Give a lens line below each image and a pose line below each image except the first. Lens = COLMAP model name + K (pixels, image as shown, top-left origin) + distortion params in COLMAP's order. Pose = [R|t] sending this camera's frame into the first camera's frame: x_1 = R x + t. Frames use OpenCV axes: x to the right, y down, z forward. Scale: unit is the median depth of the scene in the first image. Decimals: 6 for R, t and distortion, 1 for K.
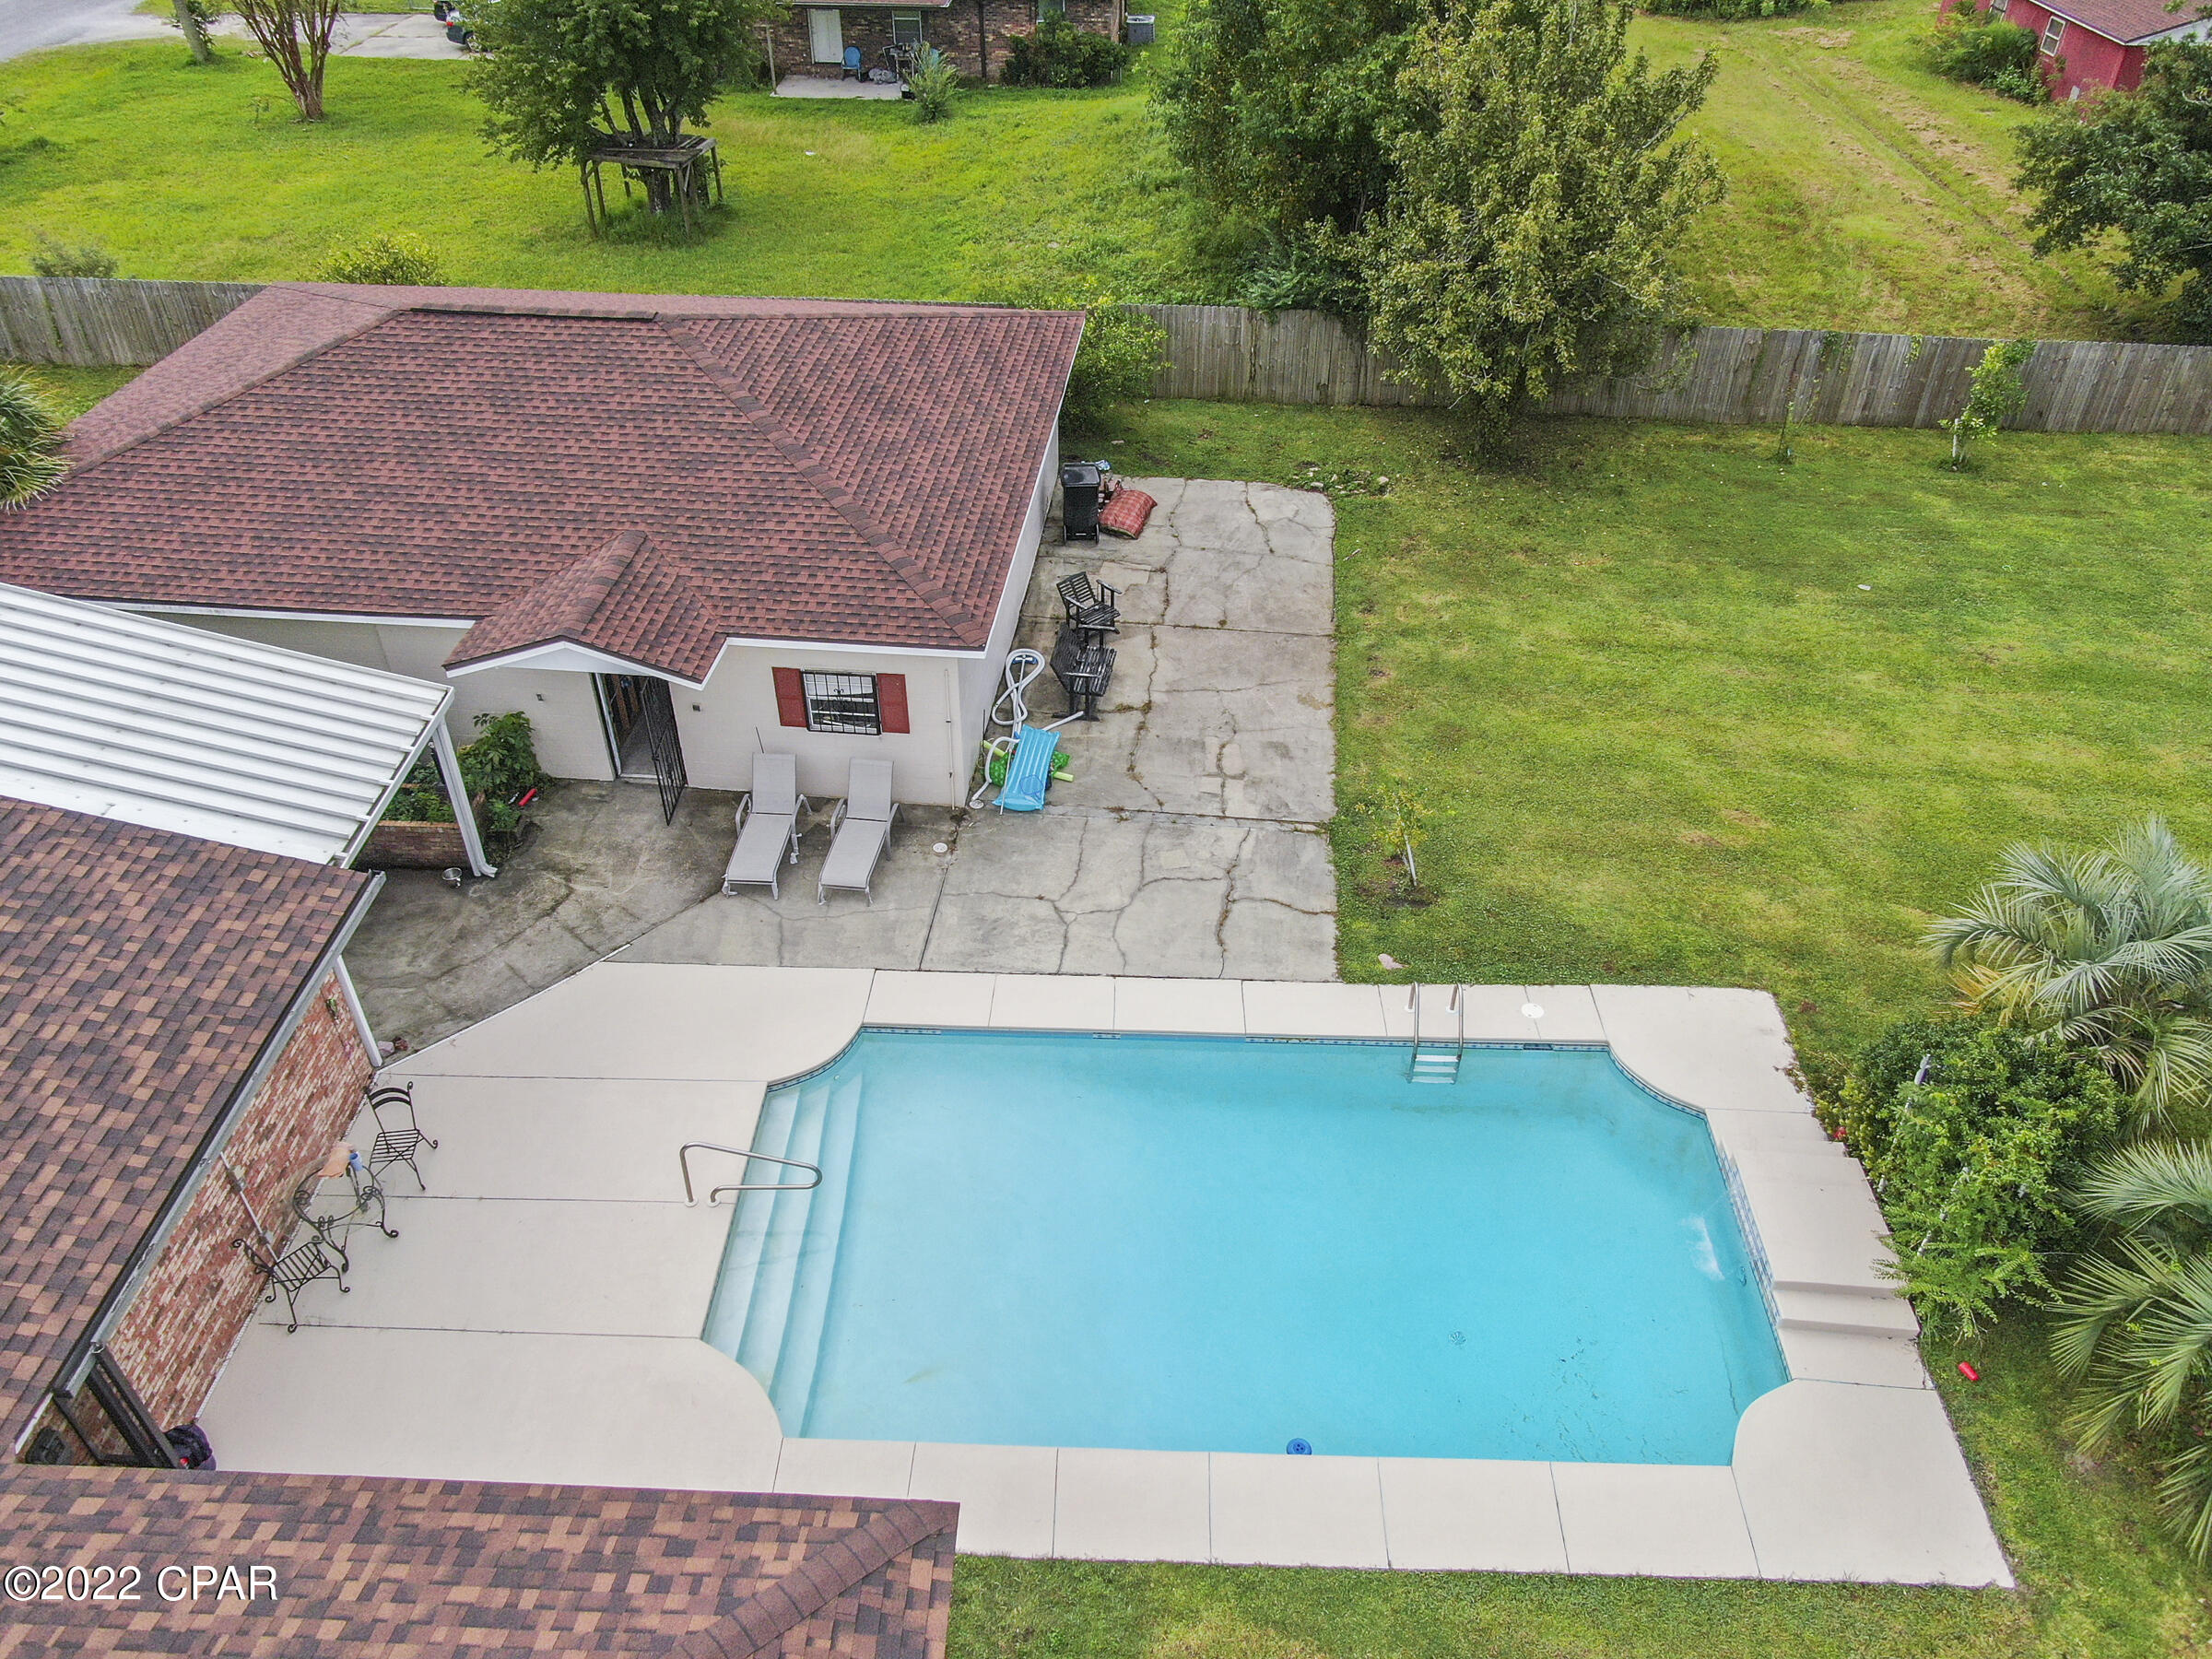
lens RADIAL K [[1589.4, 0, 1108.5], [0, 1589.4, 829.3], [0, 0, 1]] dist [-0.015872, 0.002847]
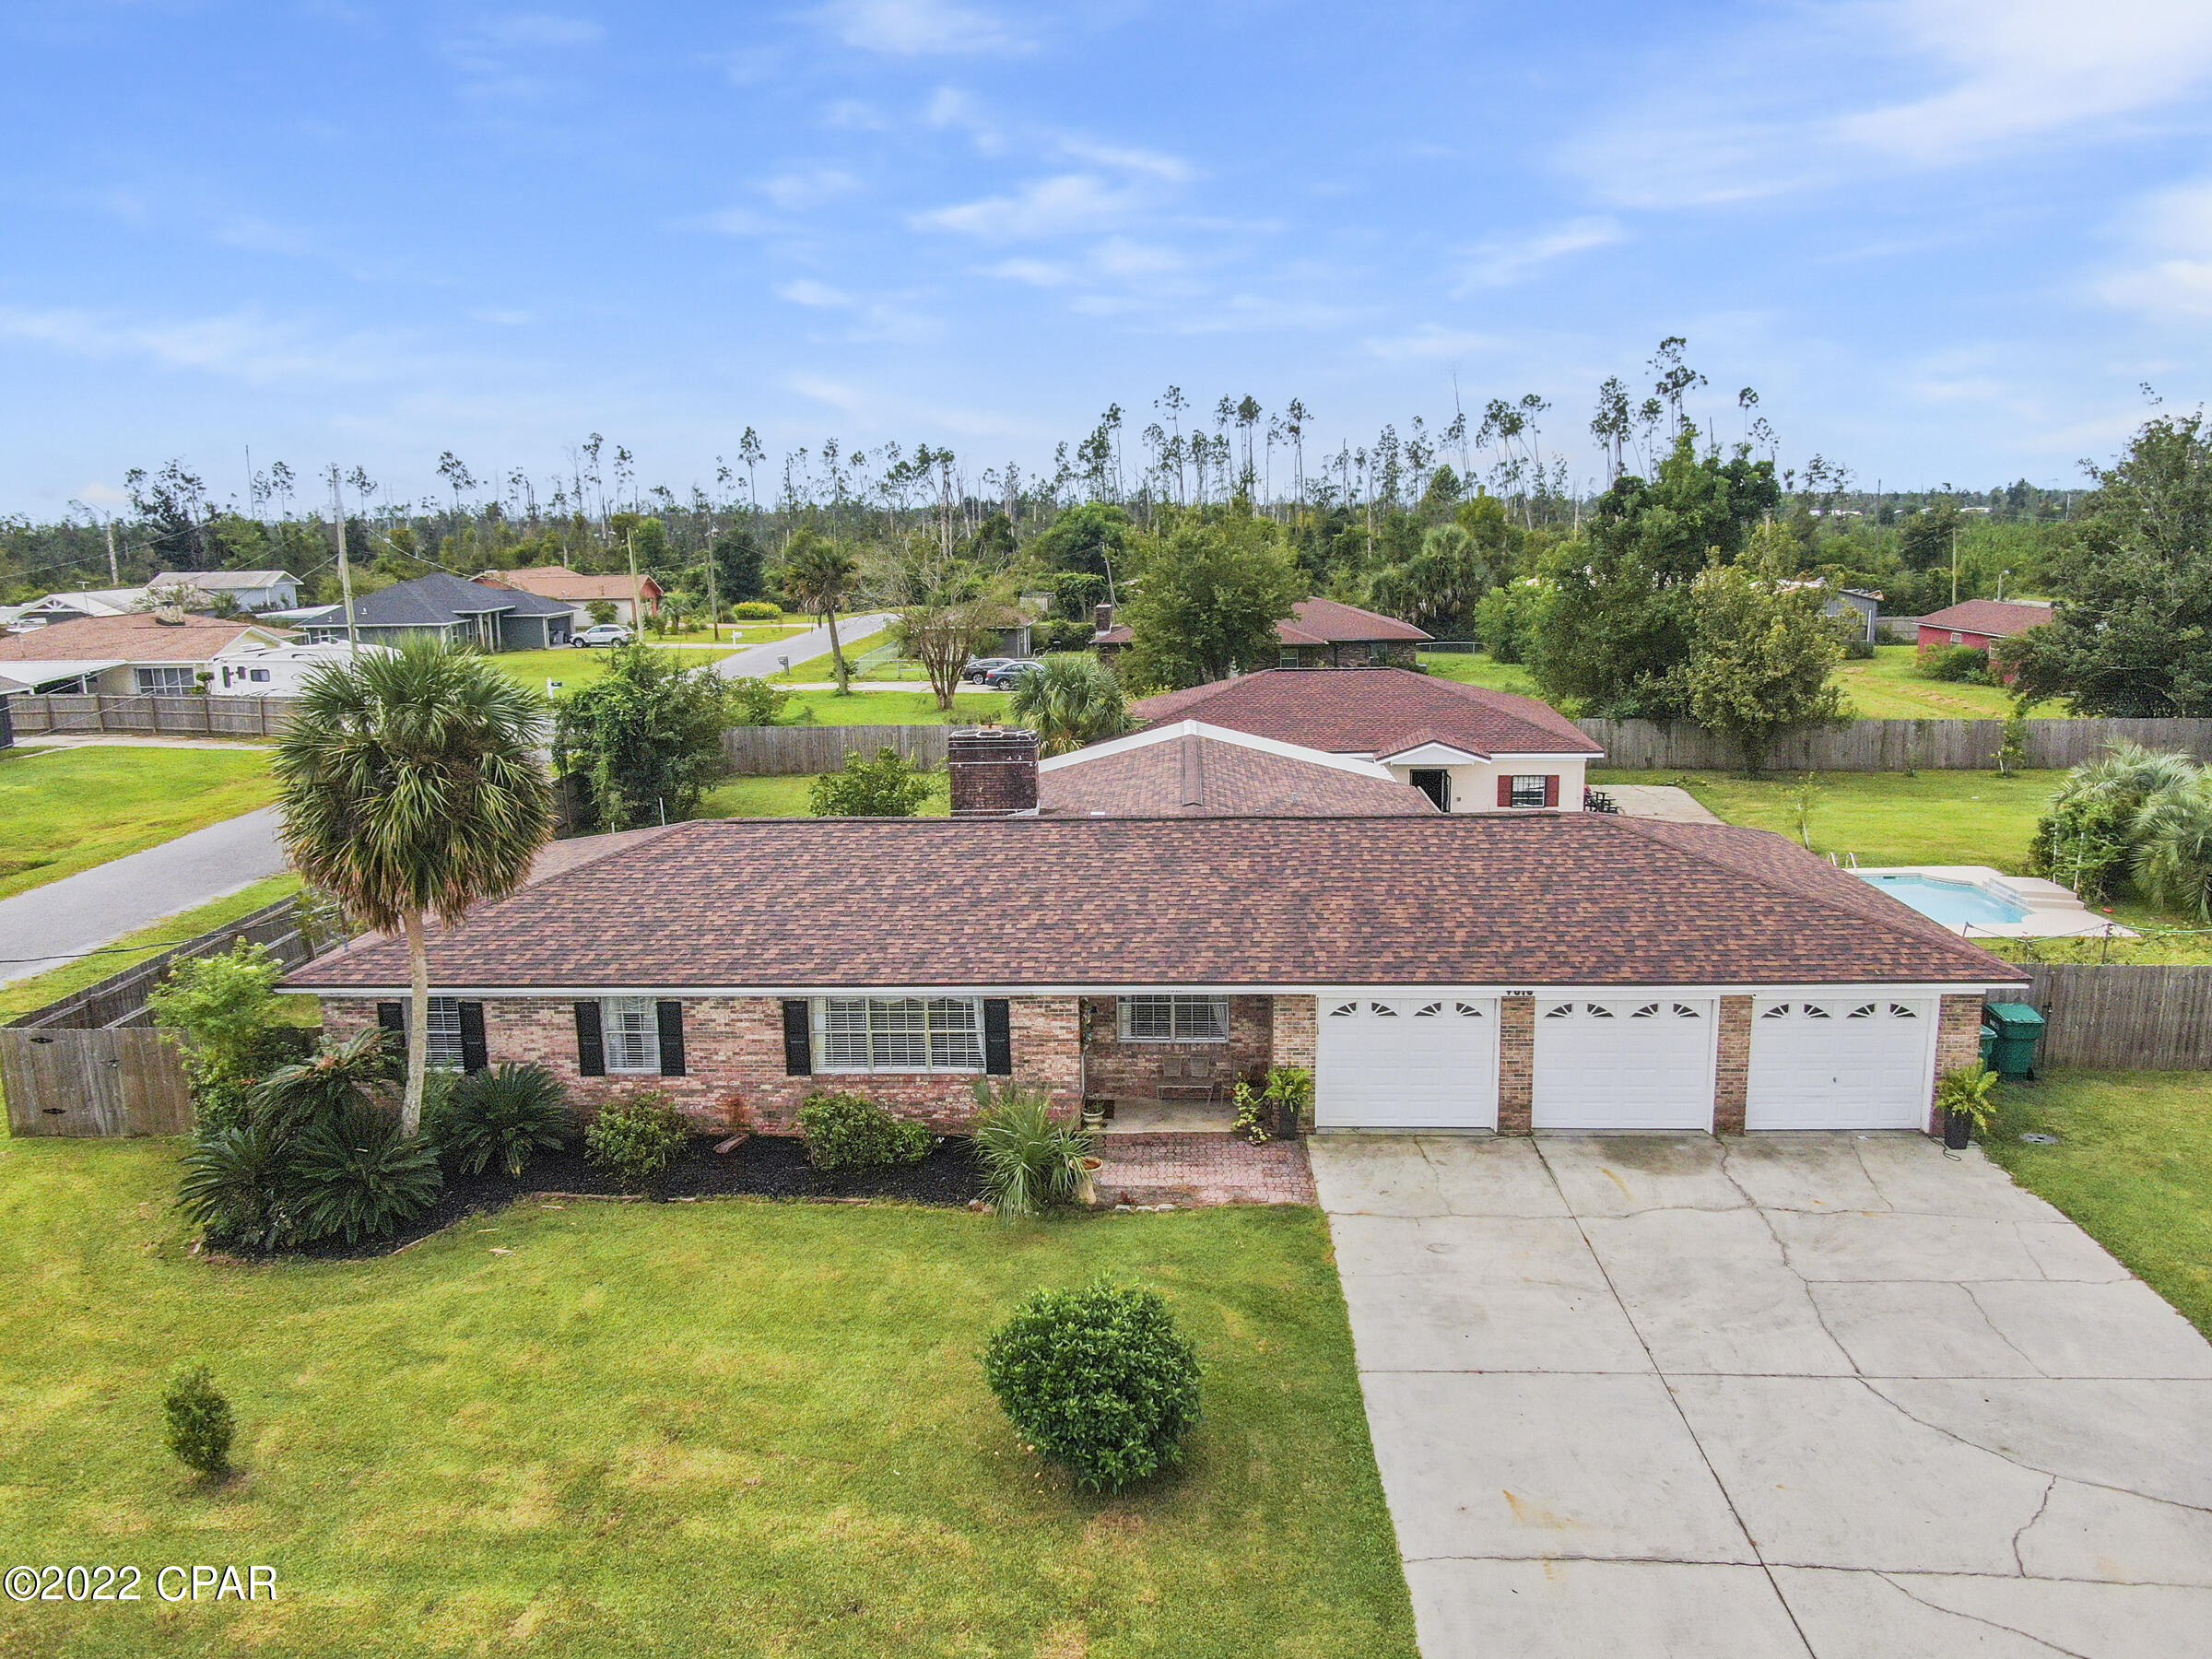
lens RADIAL K [[1589.4, 0, 1108.5], [0, 1589.4, 829.3], [0, 0, 1]] dist [-0.015872, 0.002847]
pose [[0.999596, -0.023075, -0.016580, -0.650697], [0.013064, 0.891420, -0.452989, 0.870838], [0.025232, 0.452590, 0.891362, -0.874443]]
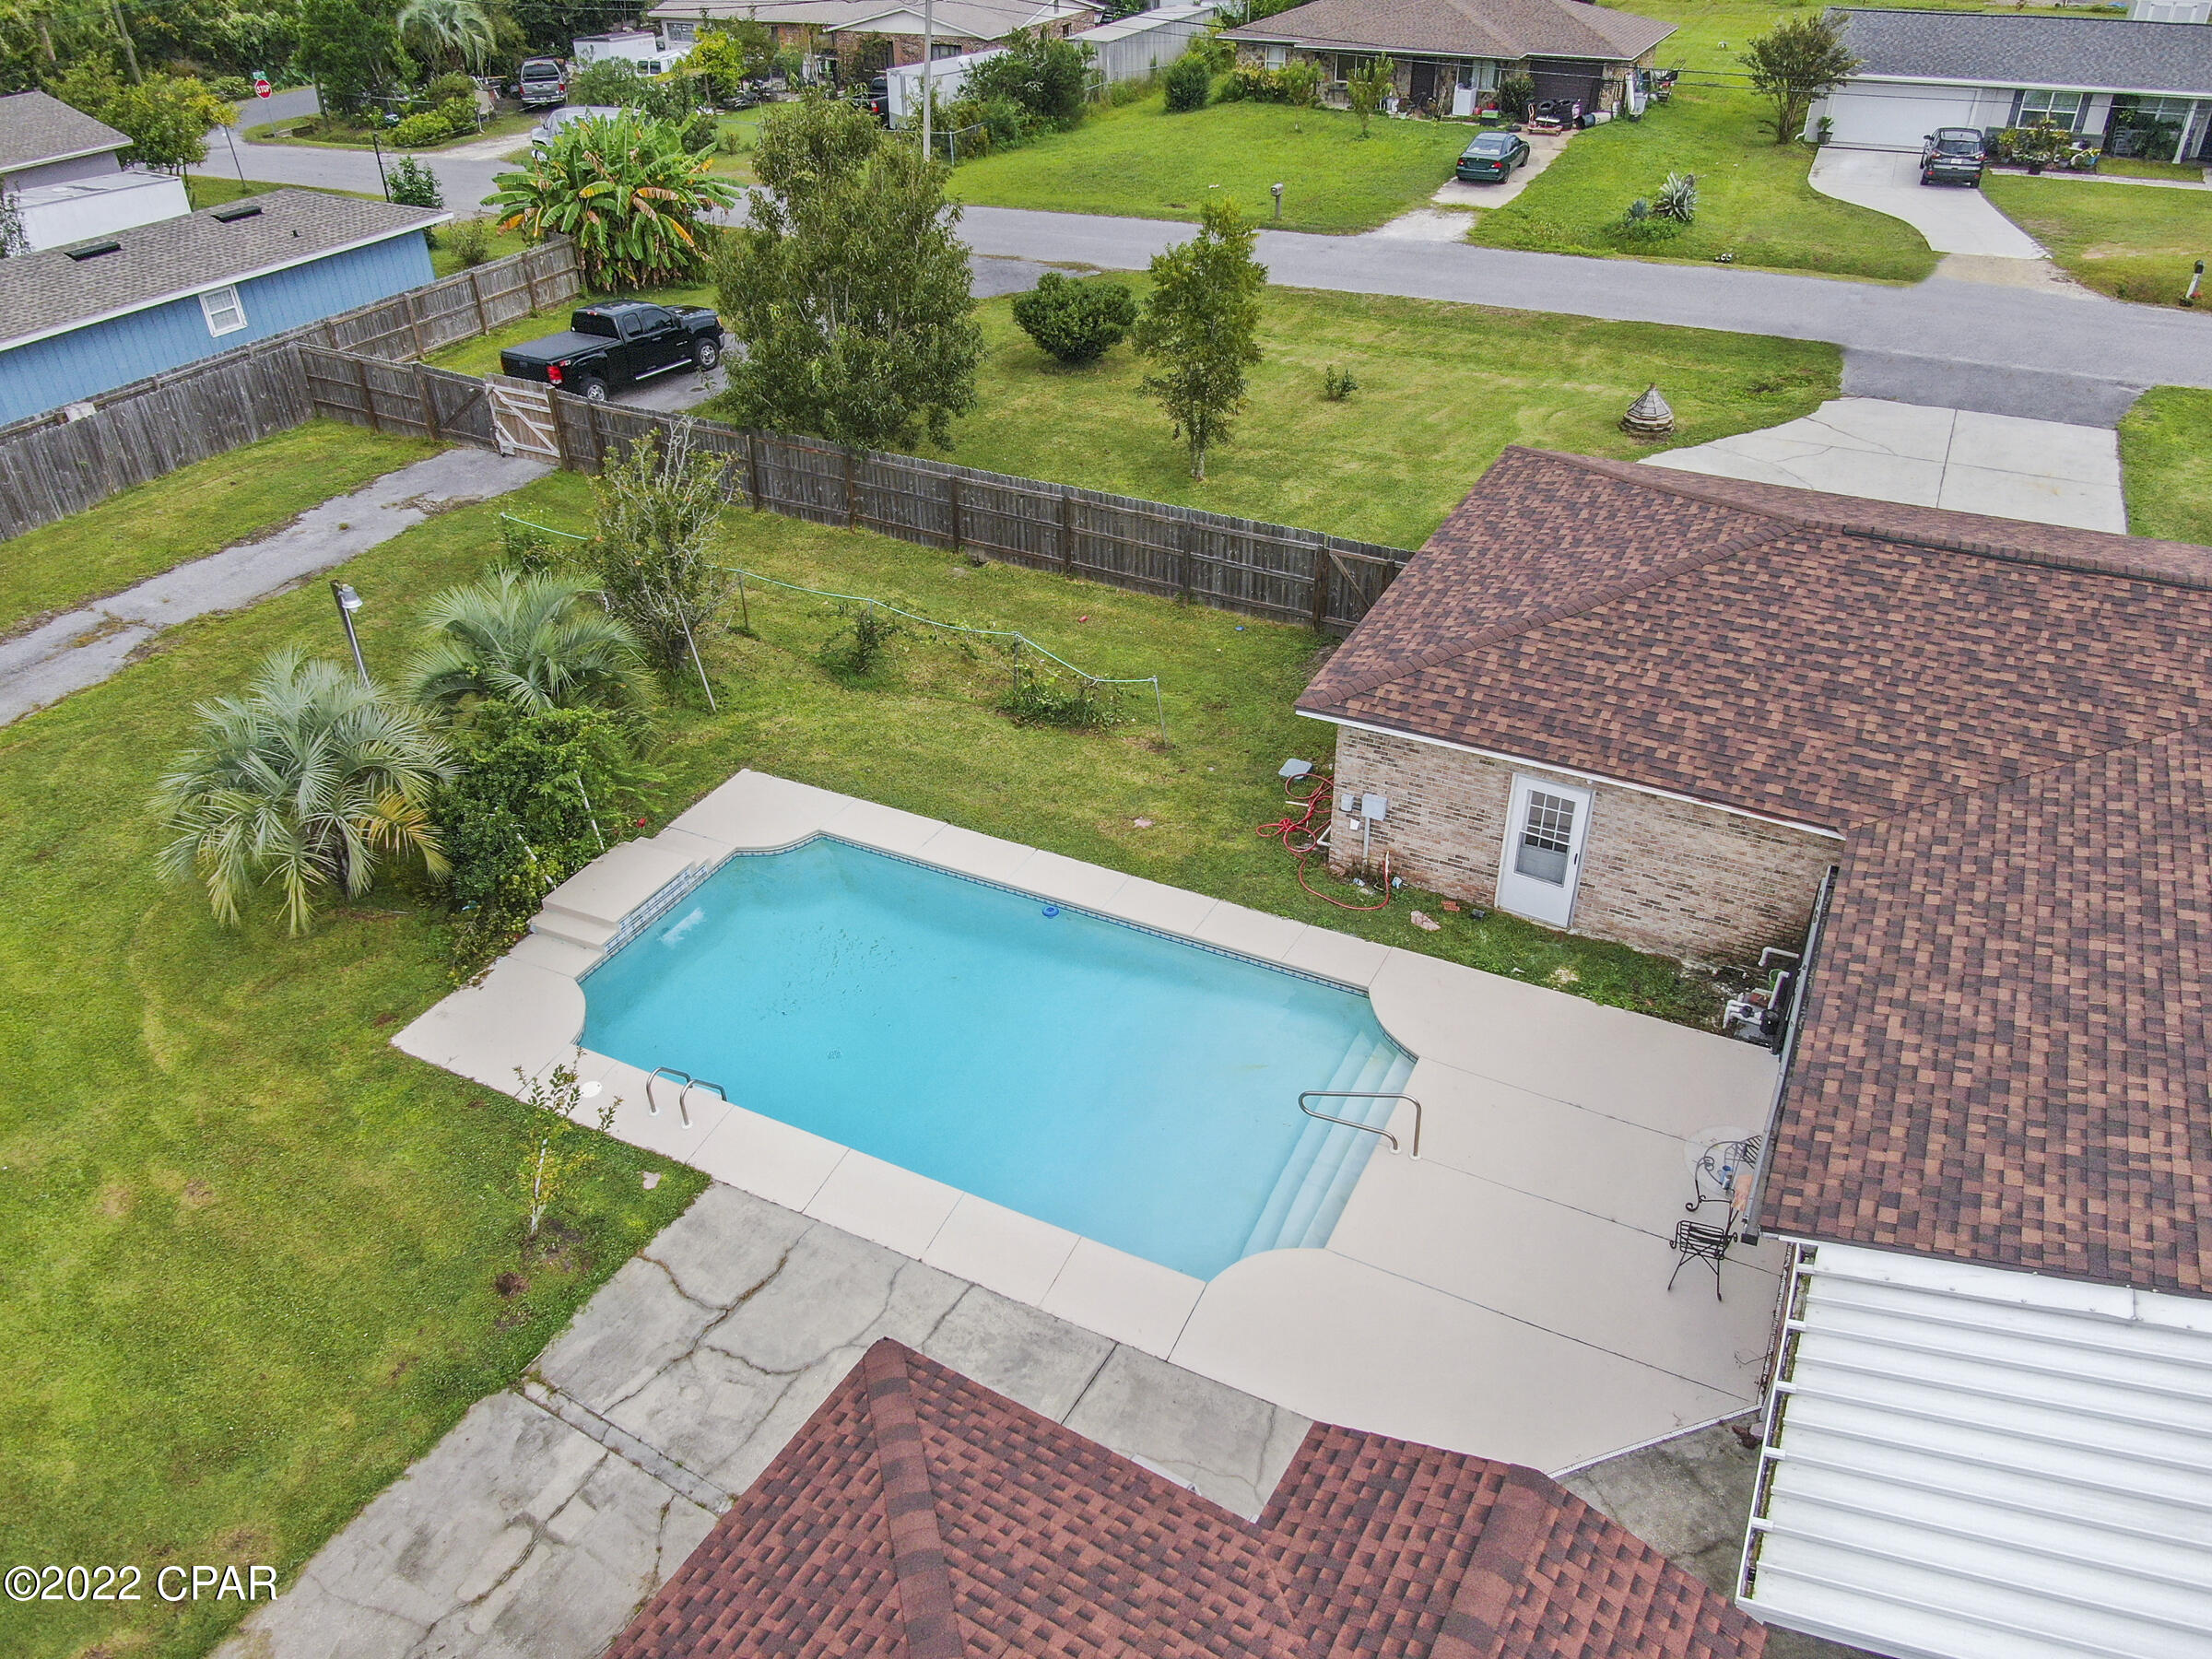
lens RADIAL K [[1589.4, 0, 1108.5], [0, 1589.4, 829.3], [0, 0, 1]] dist [-0.015872, 0.002847]
pose [[-0.905777, -0.228104, 0.357122, -0.292971], [0.273073, 0.330237, 0.903535, -0.628510], [-0.324035, 0.915921, -0.236832, 0.800618]]
